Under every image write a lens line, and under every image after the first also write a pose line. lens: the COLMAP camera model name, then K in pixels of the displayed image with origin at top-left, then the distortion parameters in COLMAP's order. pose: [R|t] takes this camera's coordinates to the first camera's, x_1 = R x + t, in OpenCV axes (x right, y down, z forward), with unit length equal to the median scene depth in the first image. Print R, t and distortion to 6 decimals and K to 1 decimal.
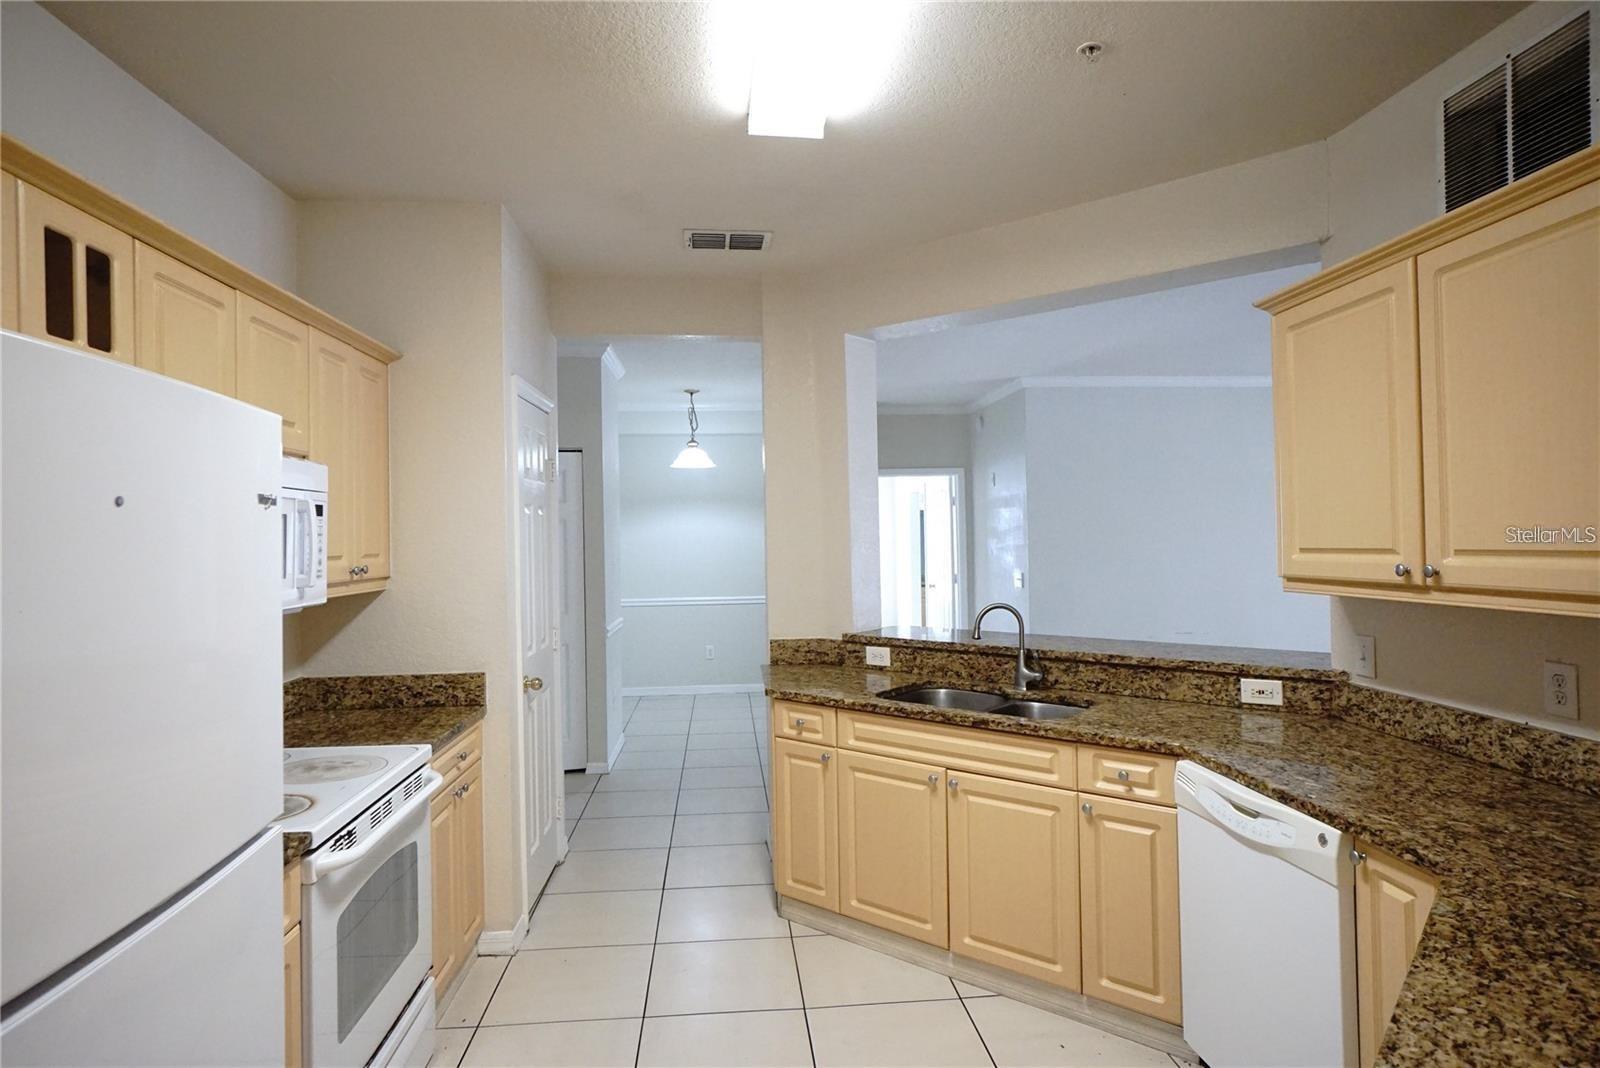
lens RADIAL K [[905.2, 0, 806.6], [0, 905.2, 528.7], [0, 0, 1]] dist [-0.024167, -0.000361]
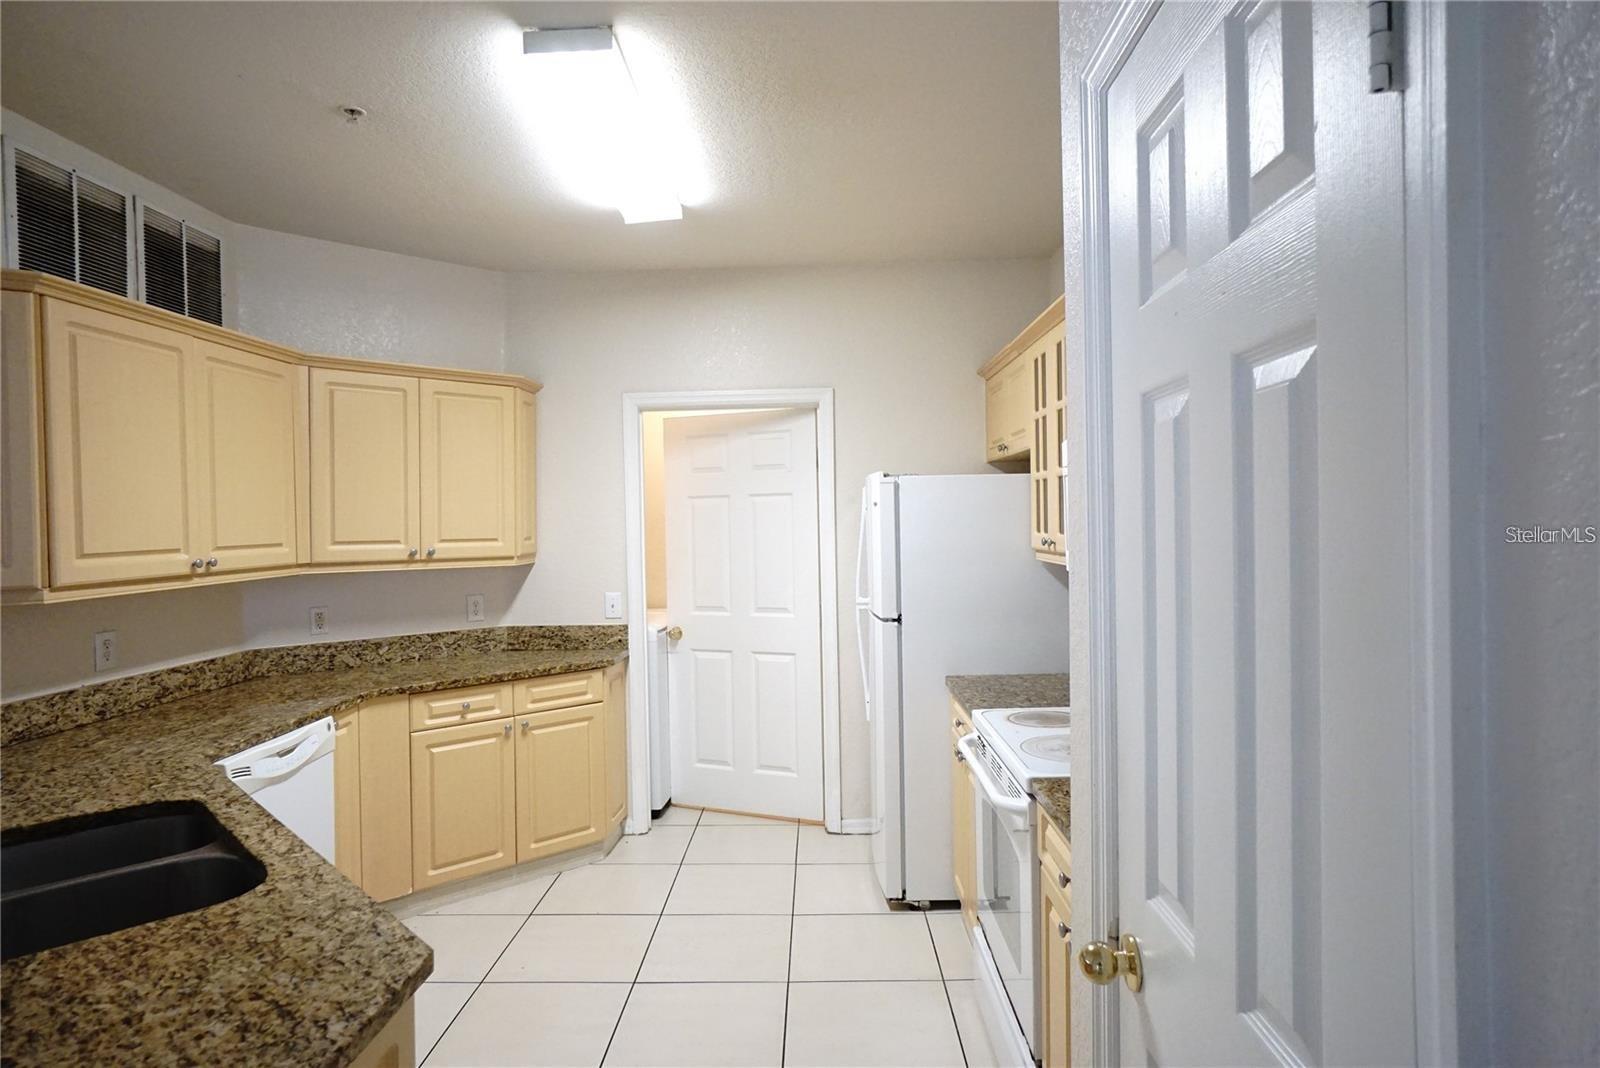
lens RADIAL K [[905.2, 0, 806.6], [0, 905.2, 528.7], [0, 0, 1]] dist [-0.024167, -0.000361]
pose [[-0.994953, 0.014527, 0.099281, -0.399572], [0.014355, 0.999894, -0.002445, 0.003648], [-0.099306, -0.001007, -0.995056, 2.229459]]
